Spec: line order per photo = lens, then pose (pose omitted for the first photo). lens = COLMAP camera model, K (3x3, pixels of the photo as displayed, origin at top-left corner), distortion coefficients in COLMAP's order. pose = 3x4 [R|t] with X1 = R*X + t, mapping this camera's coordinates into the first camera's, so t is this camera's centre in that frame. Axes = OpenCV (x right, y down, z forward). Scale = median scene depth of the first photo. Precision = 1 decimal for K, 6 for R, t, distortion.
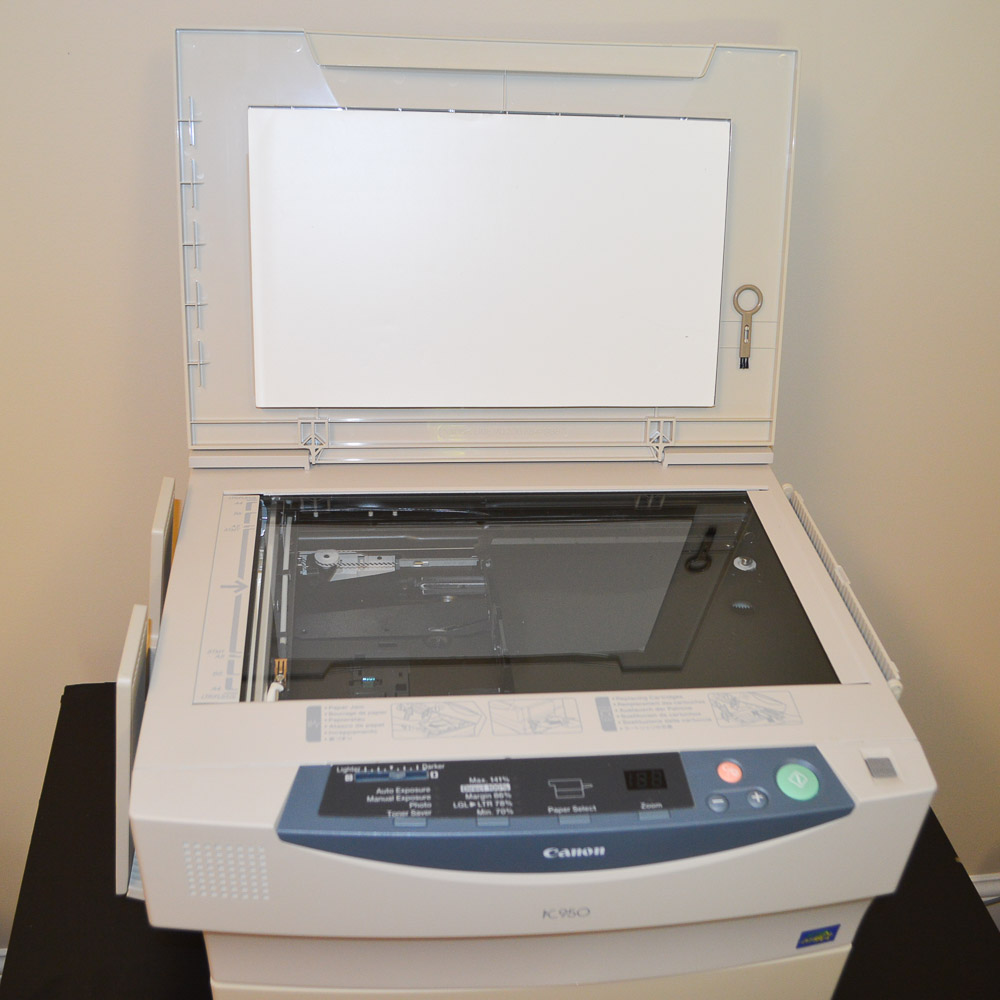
lens RADIAL K [[1220.1, 0, 500.0], [0, 1220.1, 500.0], [0, 0, 1]] dist [-0.083952, -0.014745]
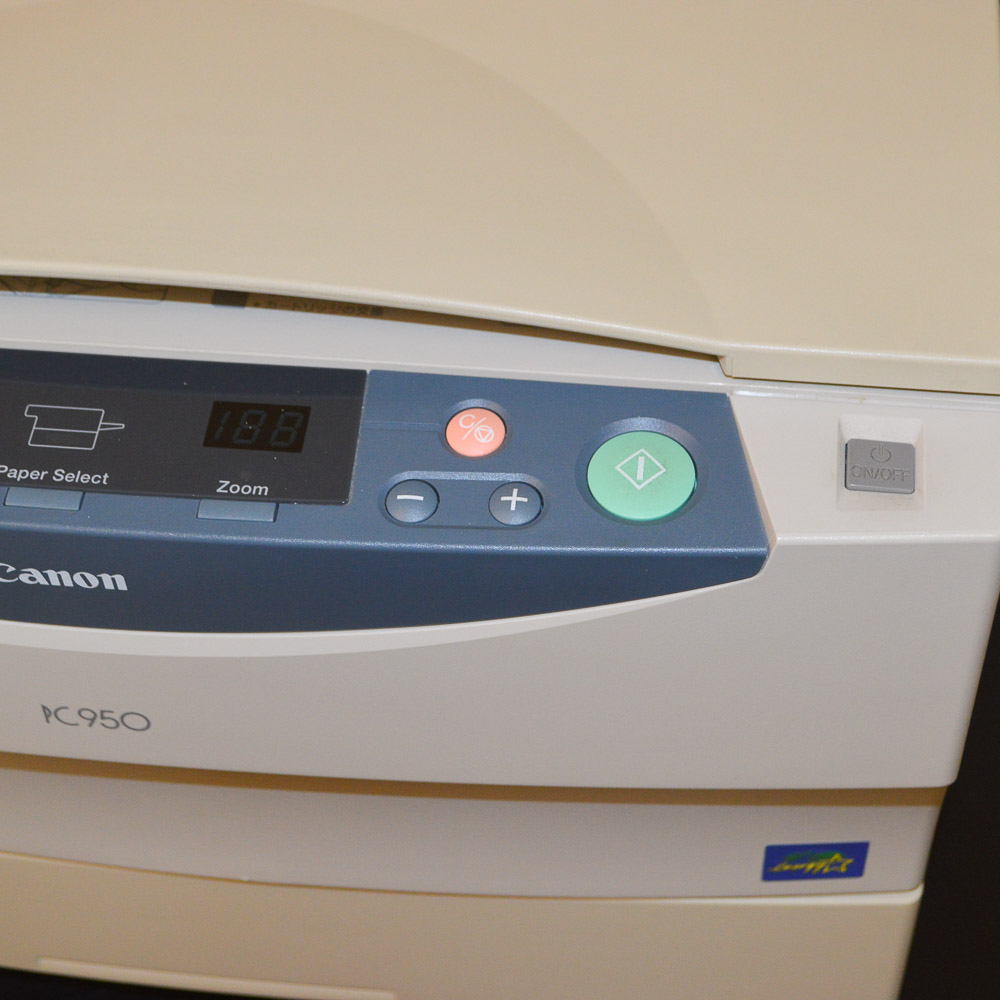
lens RADIAL K [[2106.8, 0, 500.0], [0, 2106.8, 500.0], [0, 0, 1]] dist [0.001124, -0.375879]
pose [[0.968523, 0.106116, -0.225171, 0.367572], [-0.052401, 0.971227, 0.232319, 0.087785], [0.243345, -0.213207, 0.946217, 0.353575]]
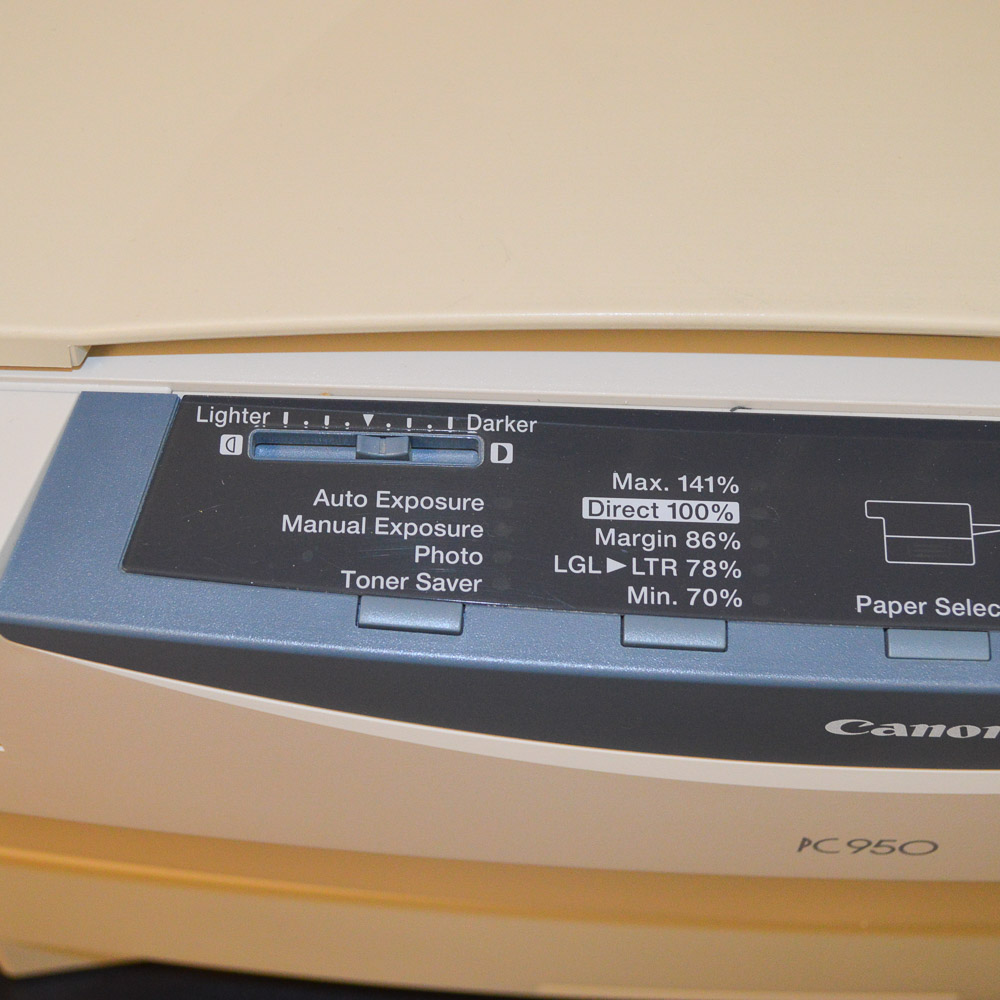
lens RADIAL K [[2106.8, 0, 500.0], [0, 2106.8, 500.0], [0, 0, 1]] dist [0.001124, -0.375879]
pose [[0.992371, 0.090968, -0.083210, -0.008182], [-0.048344, 0.908024, 0.416120, 0.010591], [0.113410, -0.408923, 0.905494, 0.505950]]
